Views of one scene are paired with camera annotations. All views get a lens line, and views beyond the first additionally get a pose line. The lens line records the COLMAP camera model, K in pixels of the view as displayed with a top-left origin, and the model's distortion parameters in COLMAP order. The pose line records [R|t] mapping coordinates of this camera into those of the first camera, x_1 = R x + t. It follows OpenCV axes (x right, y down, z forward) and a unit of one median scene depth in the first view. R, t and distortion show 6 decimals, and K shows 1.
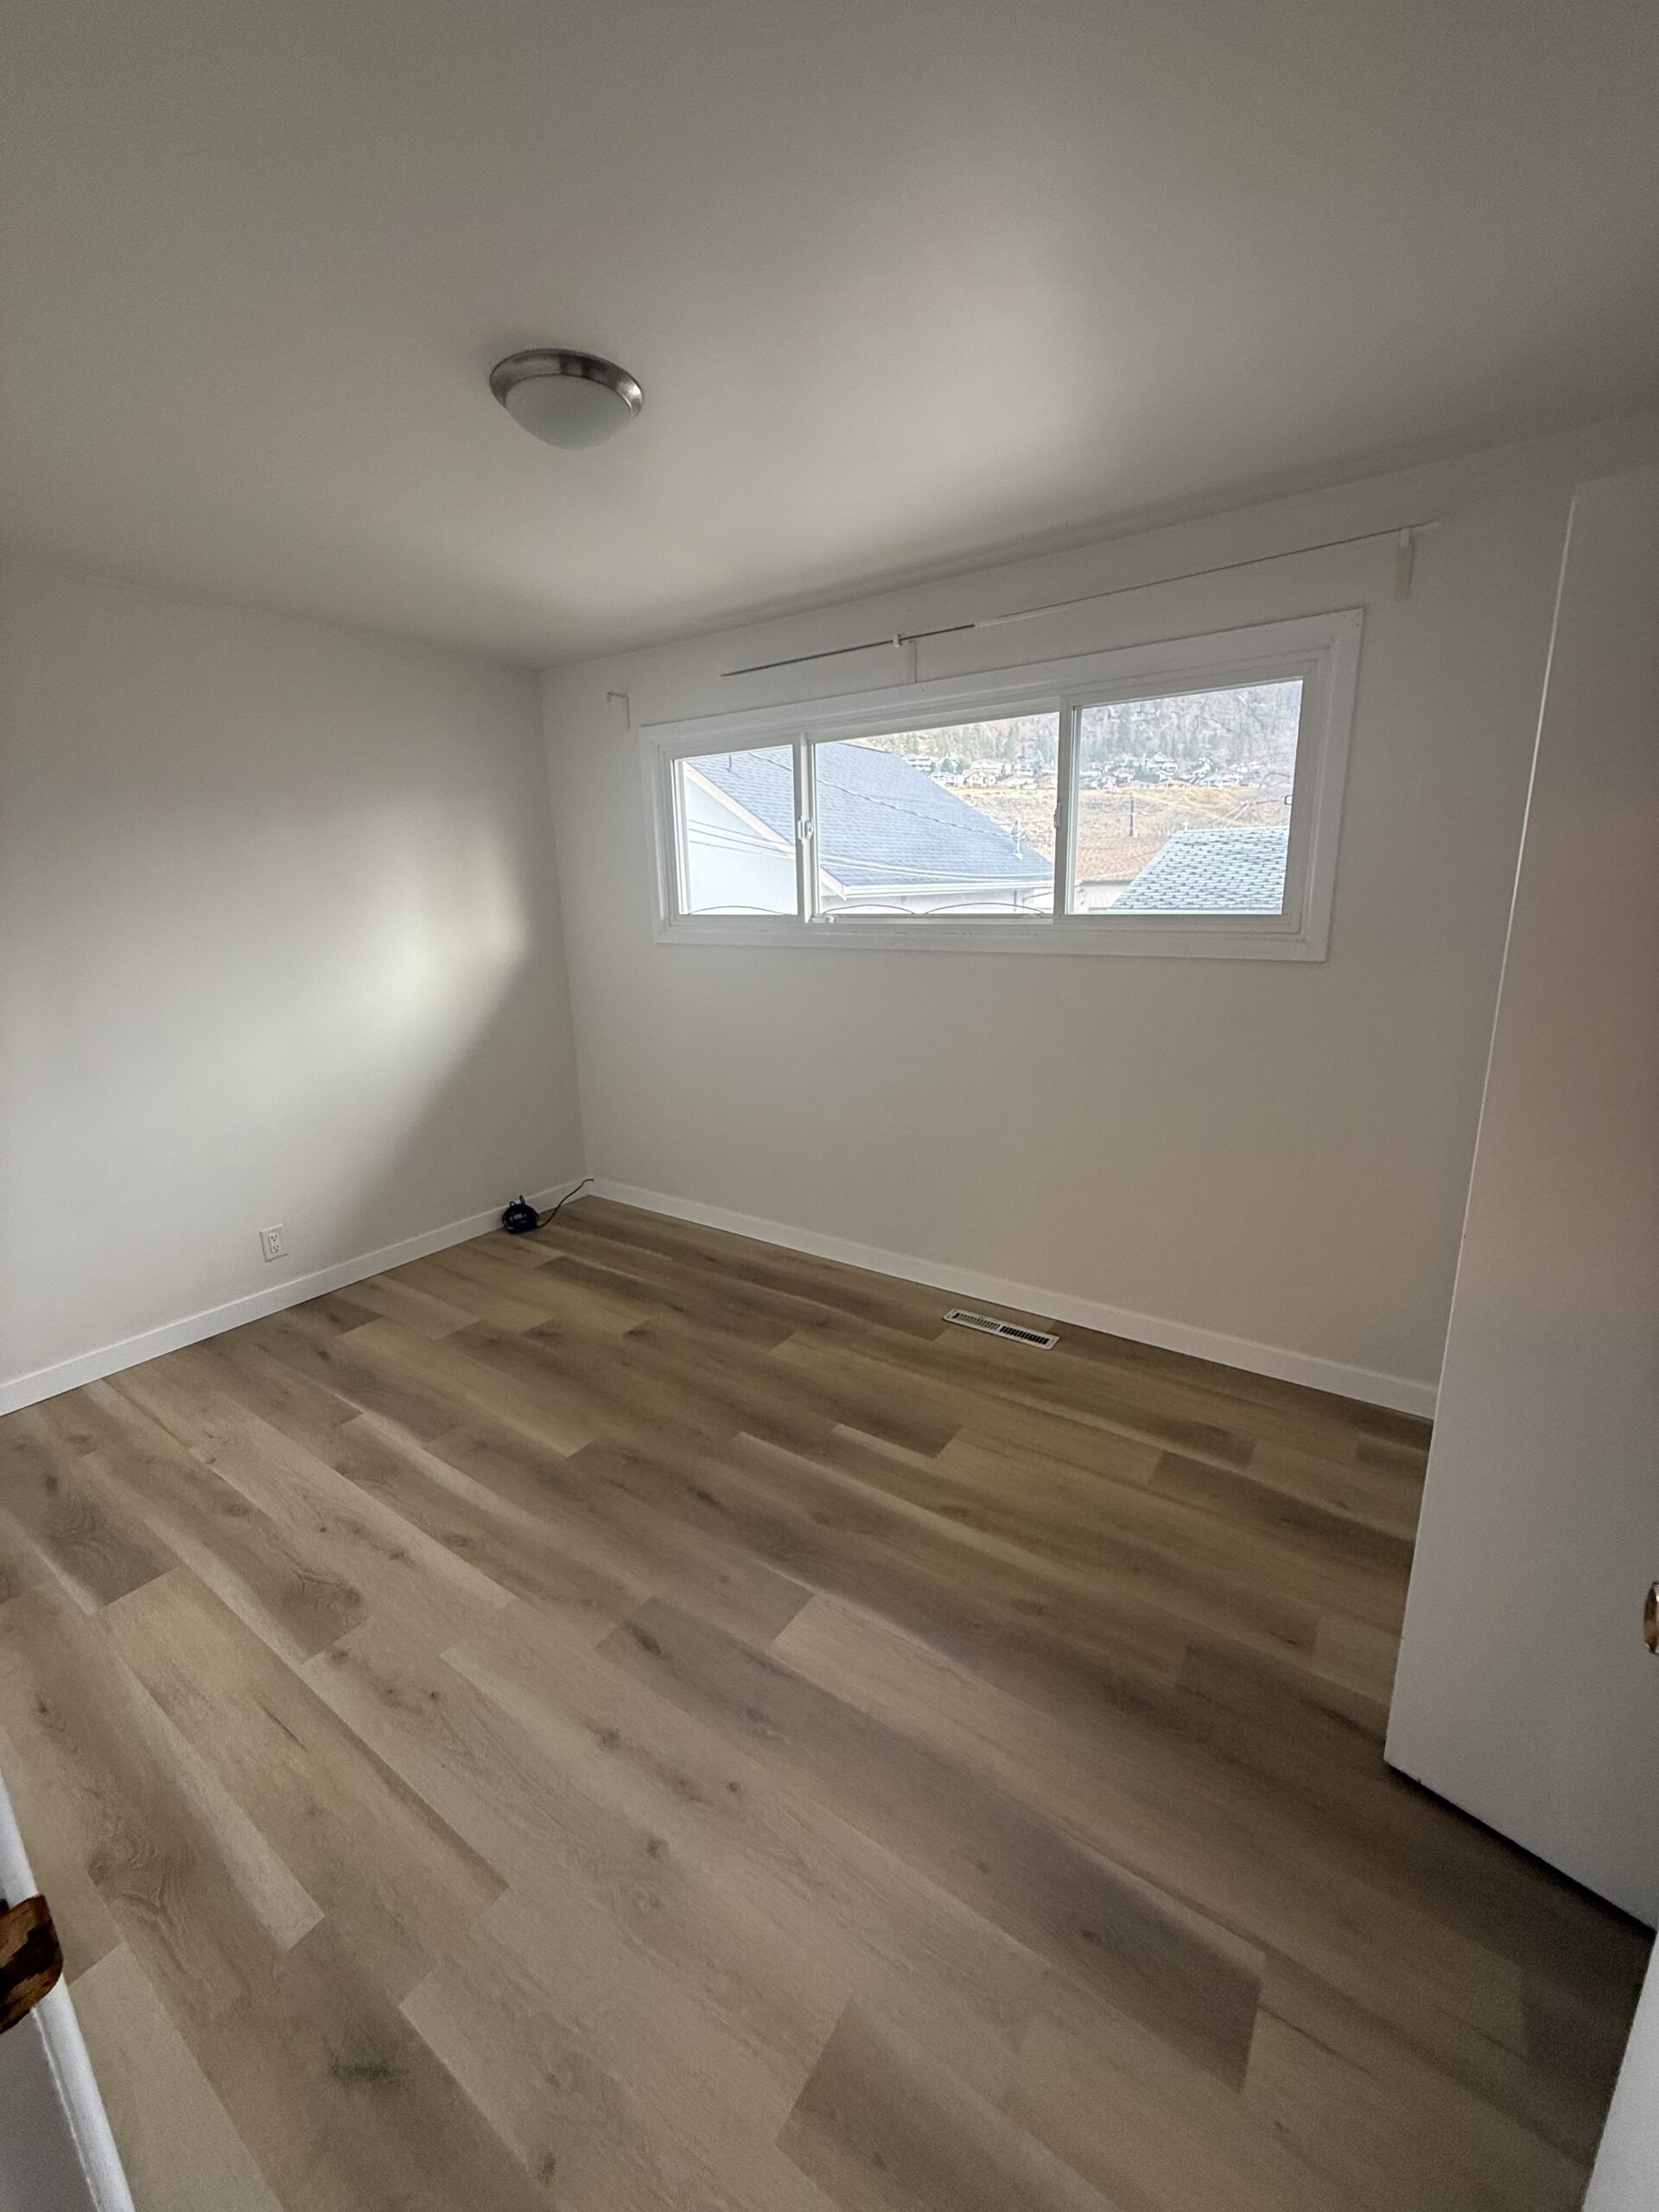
lens RADIAL K [[879.4, 0, 834.6], [0, 879.4, 1102.4], [0, 0, 1]] dist [0.000372, -0.000384]
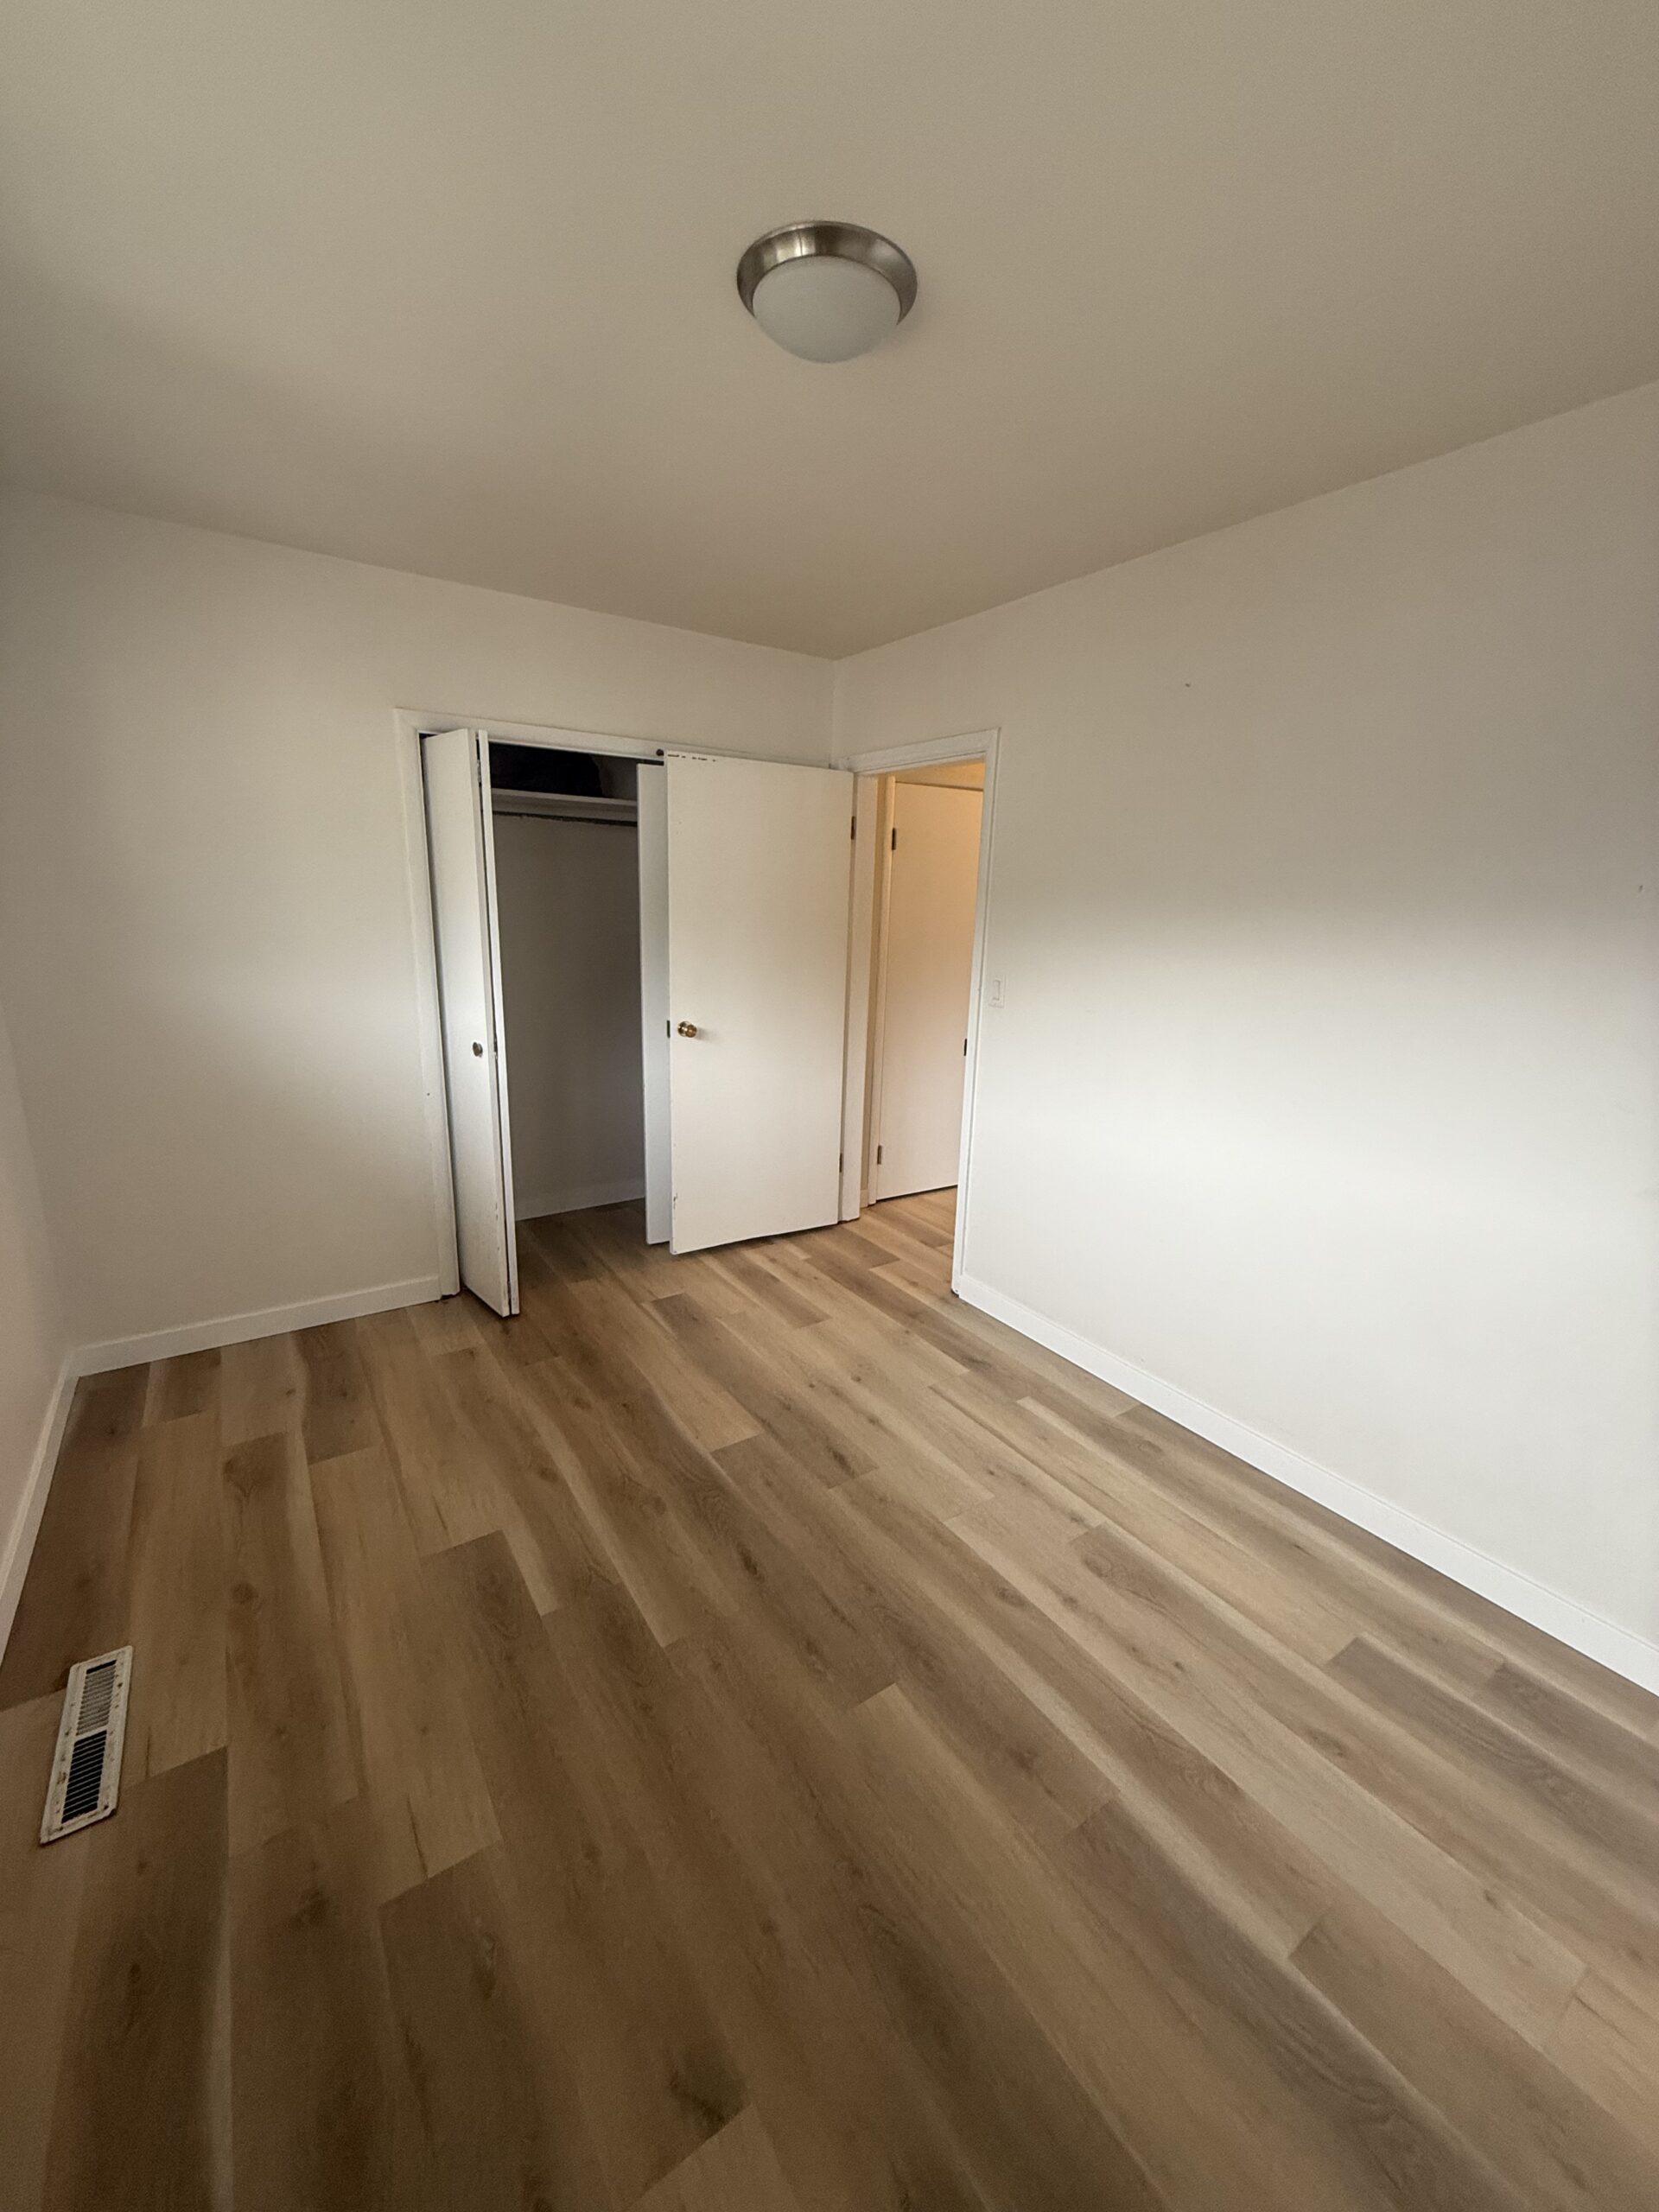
lens RADIAL K [[879.4, 0, 831.0], [0, 879.4, 1104.5], [0, 0, 1]] dist [0.000372, -0.000384]
pose [[-0.931222, -0.093150, 0.352346, -0.558584], [0.075600, 0.896385, 0.436783, -0.406798], [-0.356524, 0.433379, -0.827691, 1.694184]]
